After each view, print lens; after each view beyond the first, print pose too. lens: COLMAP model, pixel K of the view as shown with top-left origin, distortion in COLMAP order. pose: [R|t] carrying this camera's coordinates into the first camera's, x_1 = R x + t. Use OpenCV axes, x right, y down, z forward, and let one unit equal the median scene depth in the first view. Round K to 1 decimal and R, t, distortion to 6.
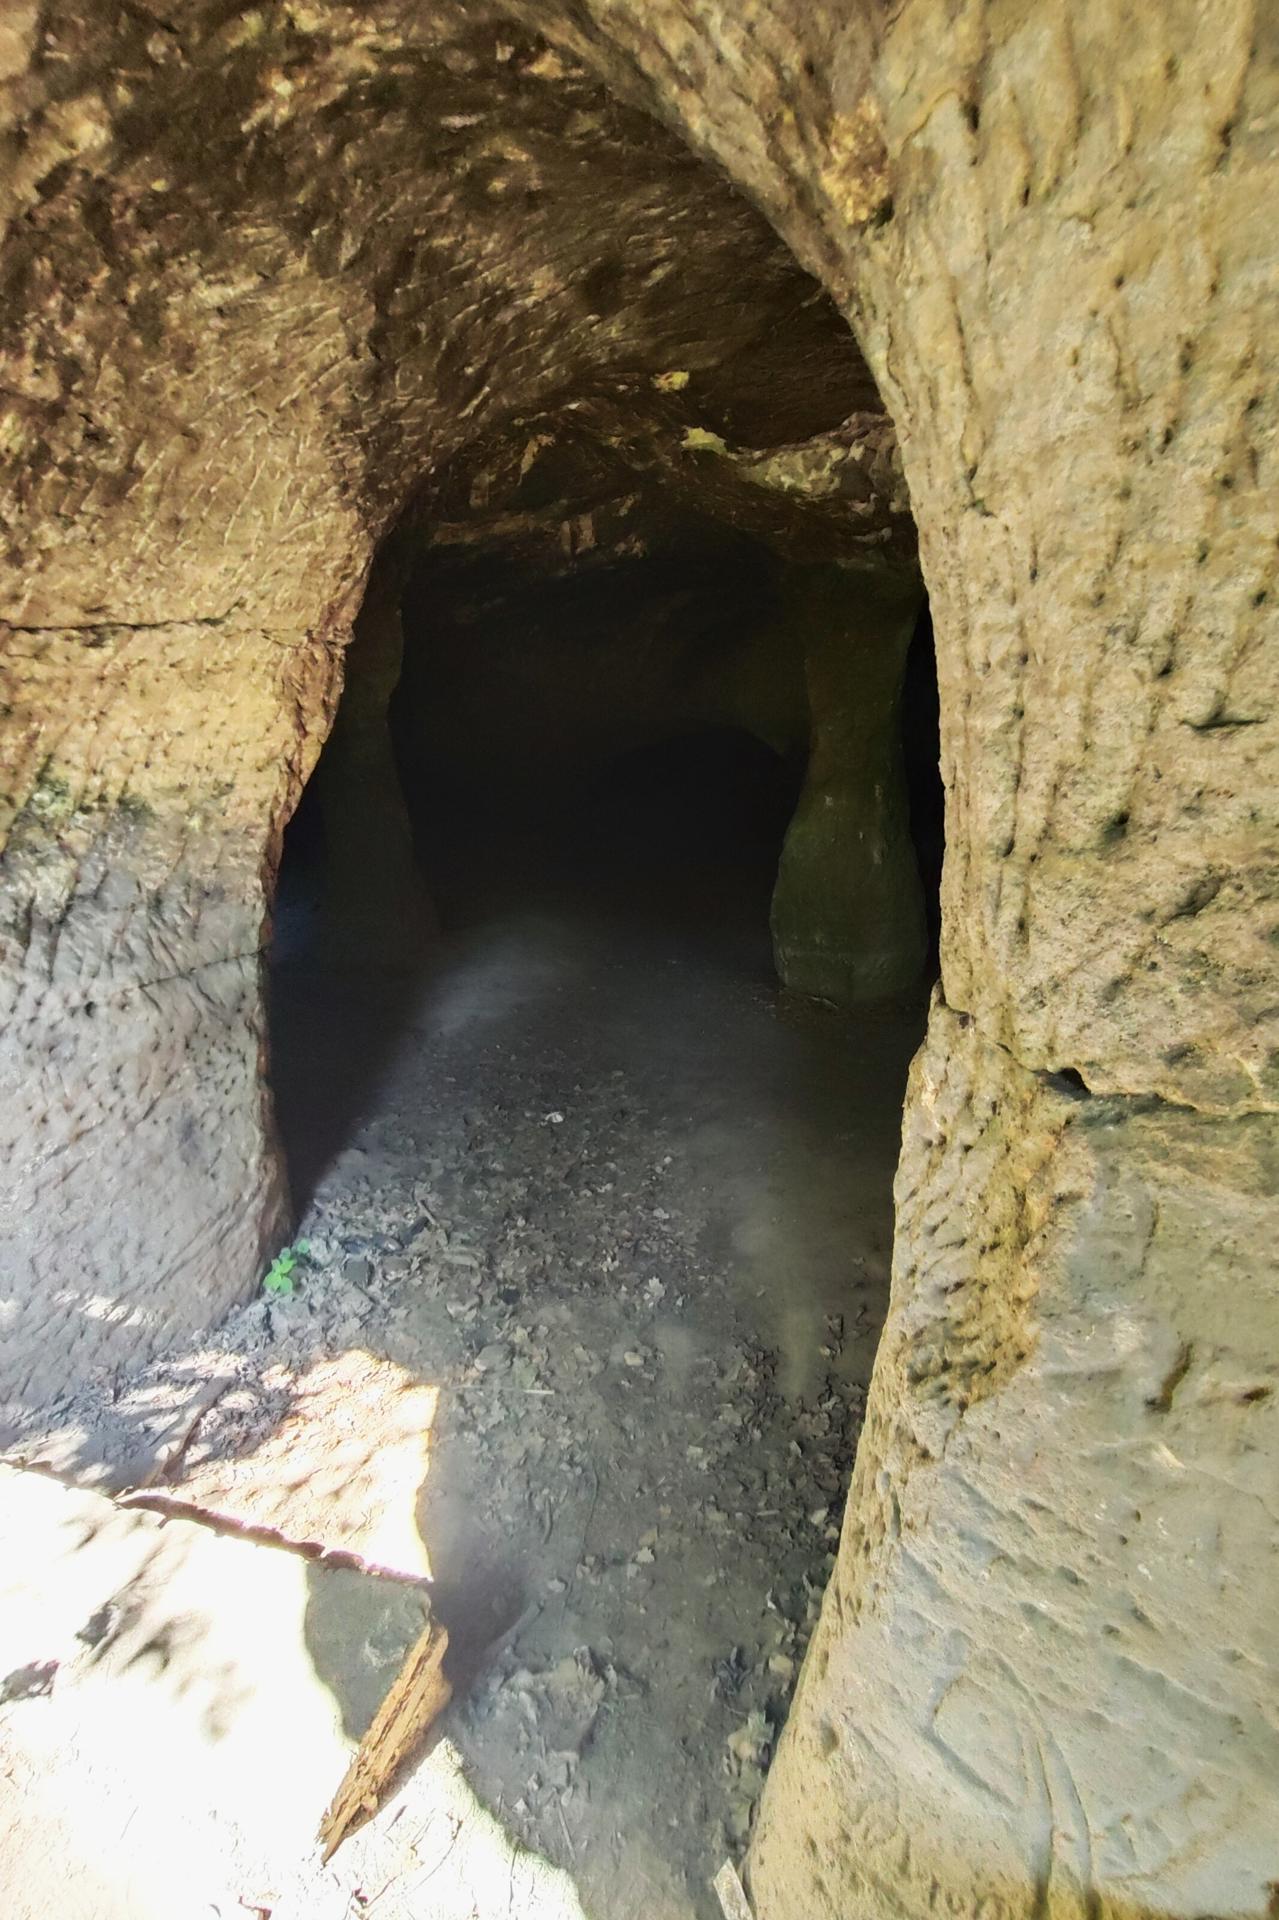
lens RADIAL K [[867.0, 0, 645.4], [0, 867.0, 947.5], [0, 0, 1]] dist [-0.027045, 0.027507]
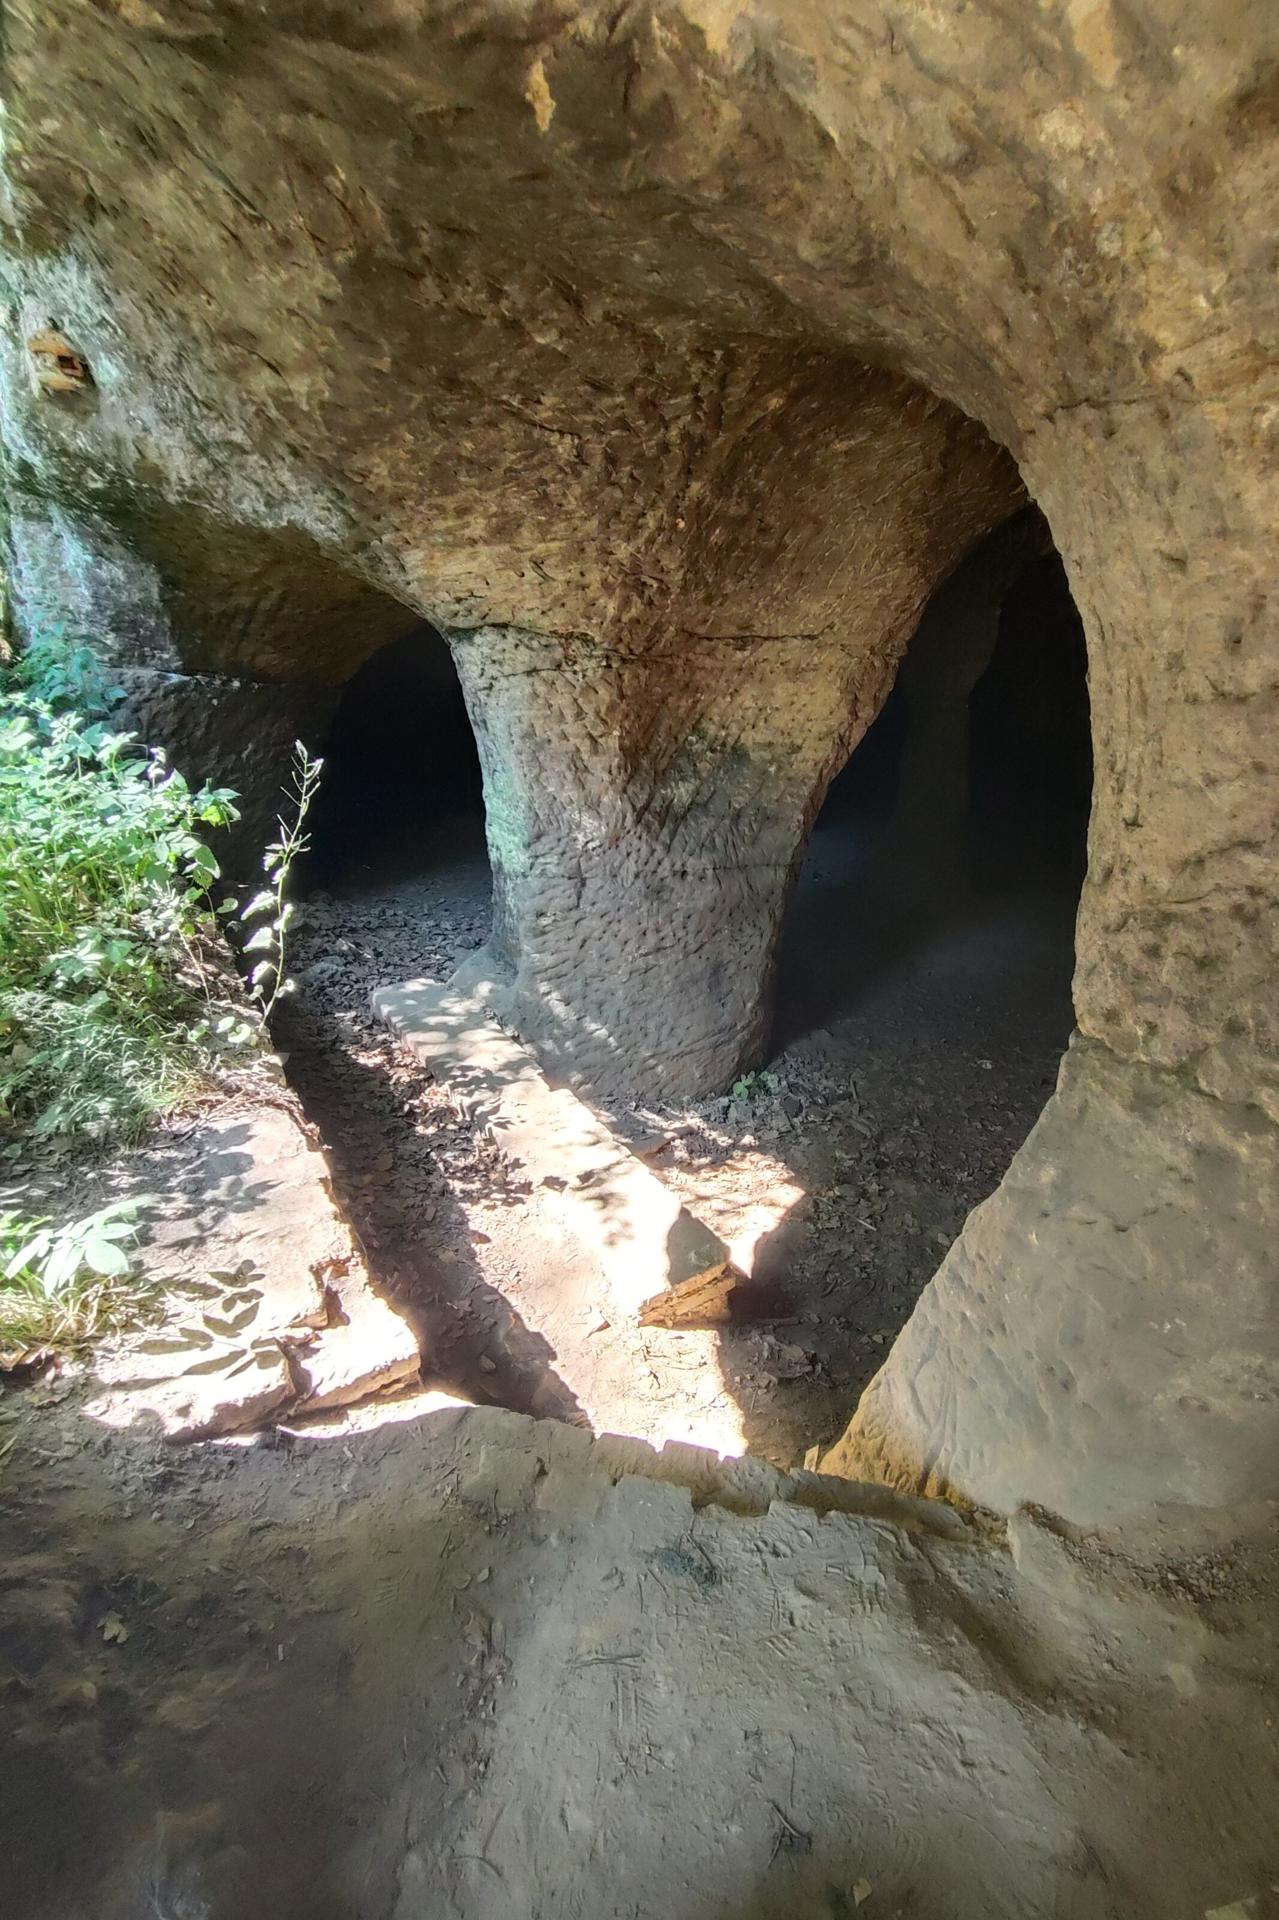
lens RADIAL K [[867.0, 0, 645.4], [0, 867.0, 947.5], [0, 0, 1]] dist [-0.027045, 0.027507]
pose [[0.744017, 0.279884, -0.606715, 0.313060], [-0.247846, 0.958863, 0.138400, -0.003272], [0.620492, 0.047400, 0.782779, -0.291020]]
